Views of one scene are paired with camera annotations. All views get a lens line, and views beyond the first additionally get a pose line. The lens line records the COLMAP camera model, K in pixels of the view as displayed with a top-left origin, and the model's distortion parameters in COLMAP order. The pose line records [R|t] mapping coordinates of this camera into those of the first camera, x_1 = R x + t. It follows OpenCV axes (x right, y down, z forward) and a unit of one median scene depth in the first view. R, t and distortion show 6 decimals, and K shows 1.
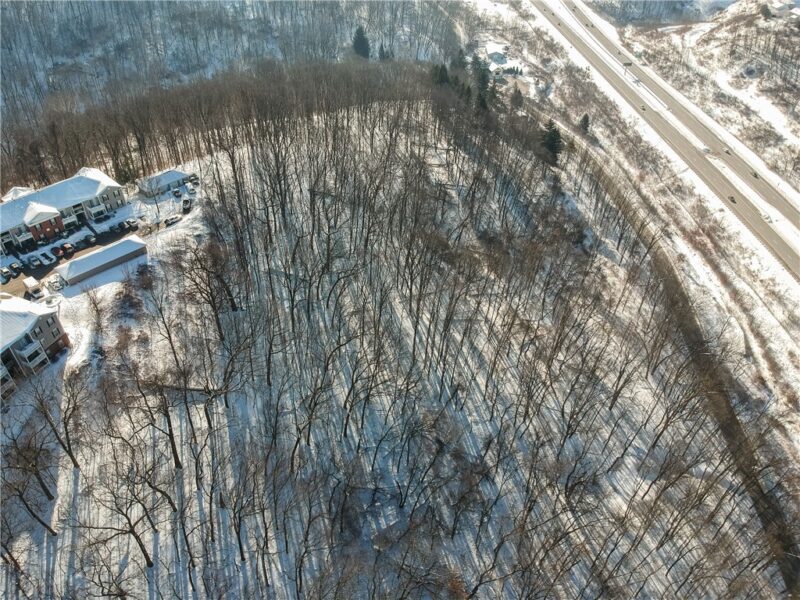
lens RADIAL K [[588.6, 0, 400.0], [0, 588.6, 300.0], [0, 0, 1]] dist [0.062084, -0.133978]
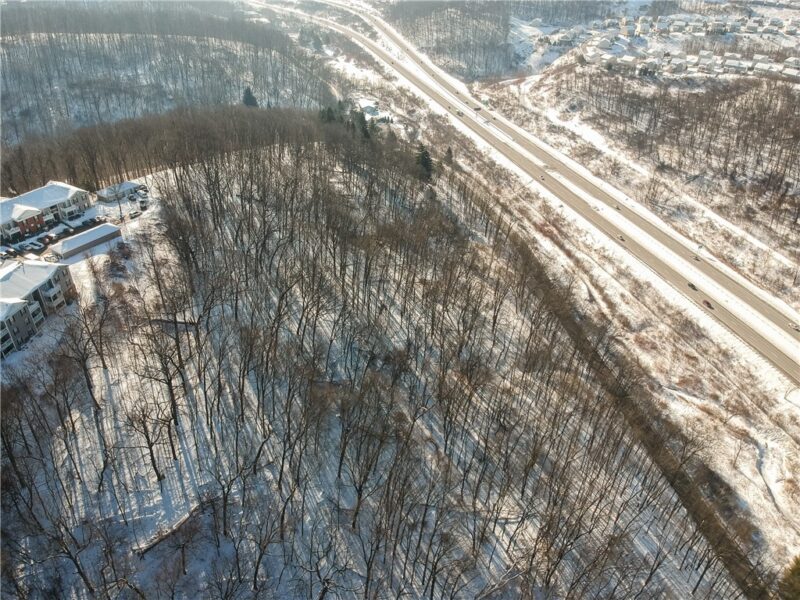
lens RADIAL K [[588.6, 0, 400.0], [0, 588.6, 300.0], [0, 0, 1]] dist [0.062084, -0.133978]
pose [[0.977084, -0.103178, 0.186176, -0.043700], [0.123538, 0.987159, -0.101272, 0.109932], [-0.173336, 0.121951, 0.977283, -0.130895]]
